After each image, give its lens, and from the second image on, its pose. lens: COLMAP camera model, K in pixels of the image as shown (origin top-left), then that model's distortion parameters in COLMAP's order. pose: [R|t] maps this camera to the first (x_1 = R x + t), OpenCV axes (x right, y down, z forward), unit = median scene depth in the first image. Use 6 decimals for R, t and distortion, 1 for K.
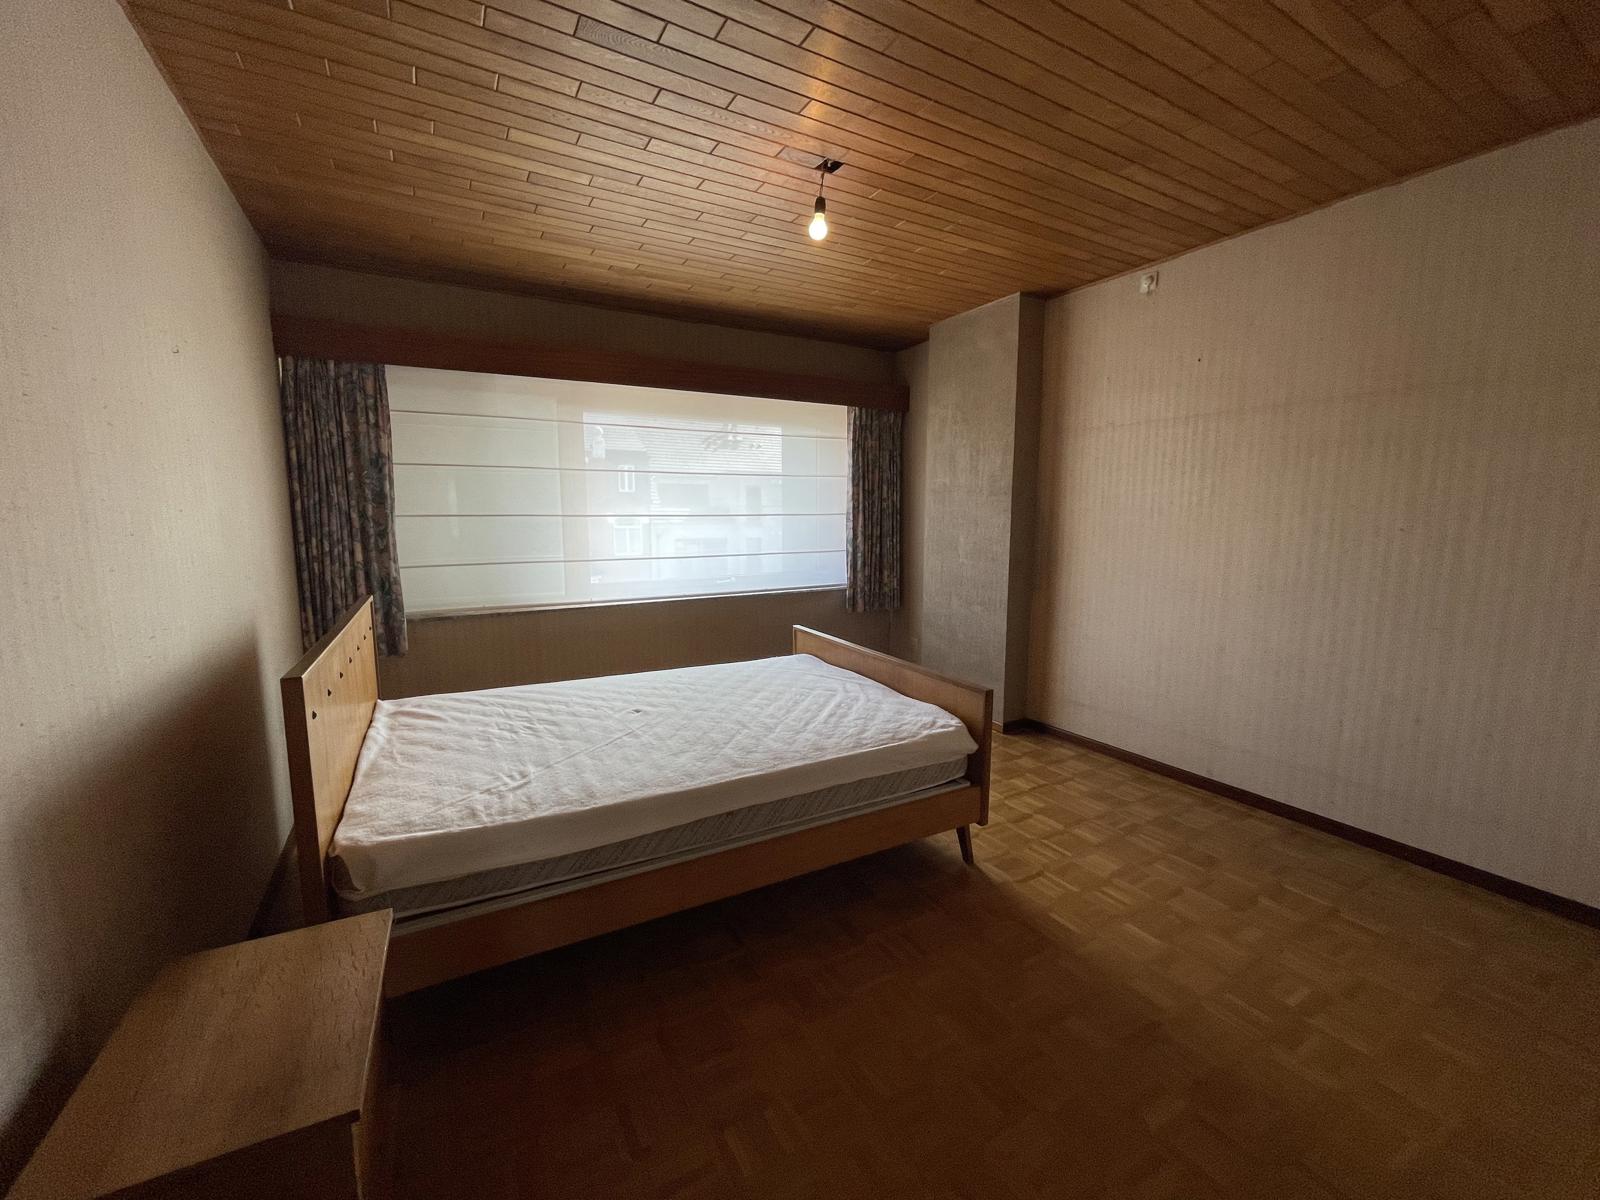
lens RADIAL K [[647.0, 0, 799.6], [0, 647.0, 595.5], [0, 0, 1]] dist [-0.000073, 0.000004]
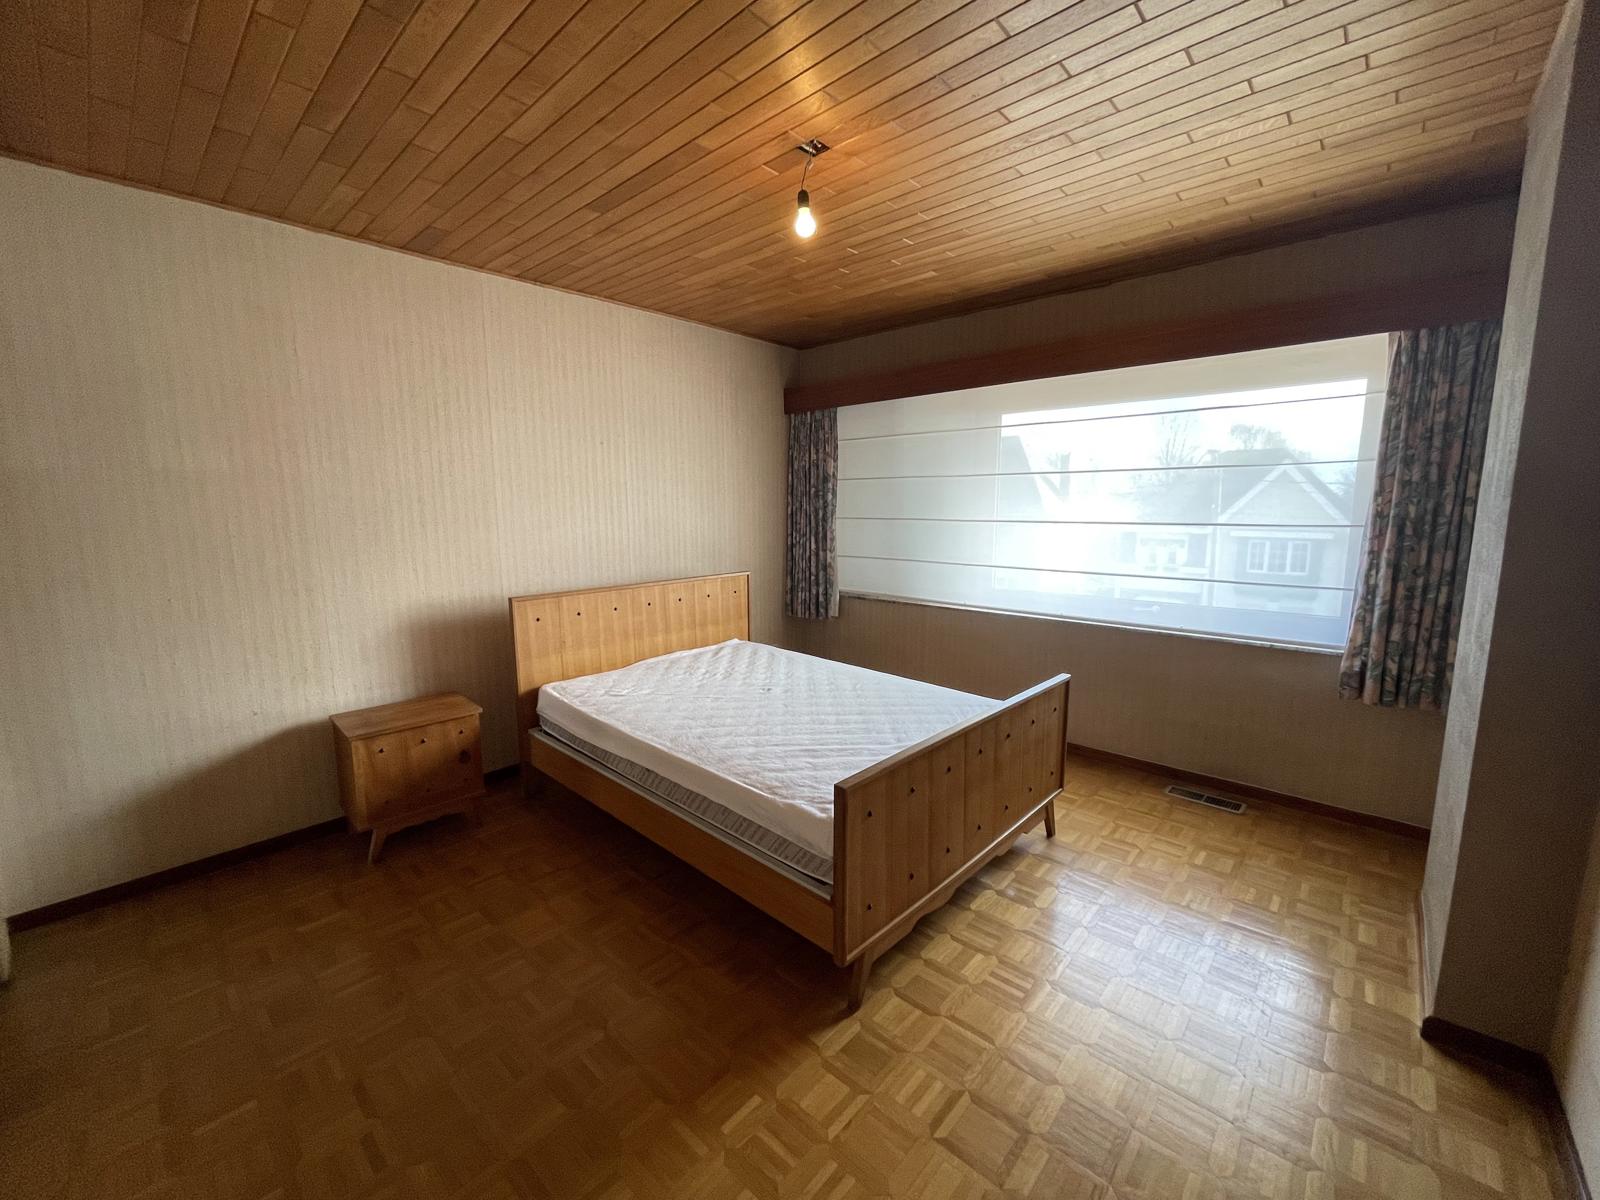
lens RADIAL K [[647.0, 0, 799.6], [0, 647.0, 595.5], [0, 0, 1]] dist [-0.000073, 0.000004]
pose [[0.301404, 0.137341, -0.943553, 0.835150], [-0.117995, 0.987338, 0.106023, -0.121770], [0.946167, 0.079379, 0.313793, 0.641038]]
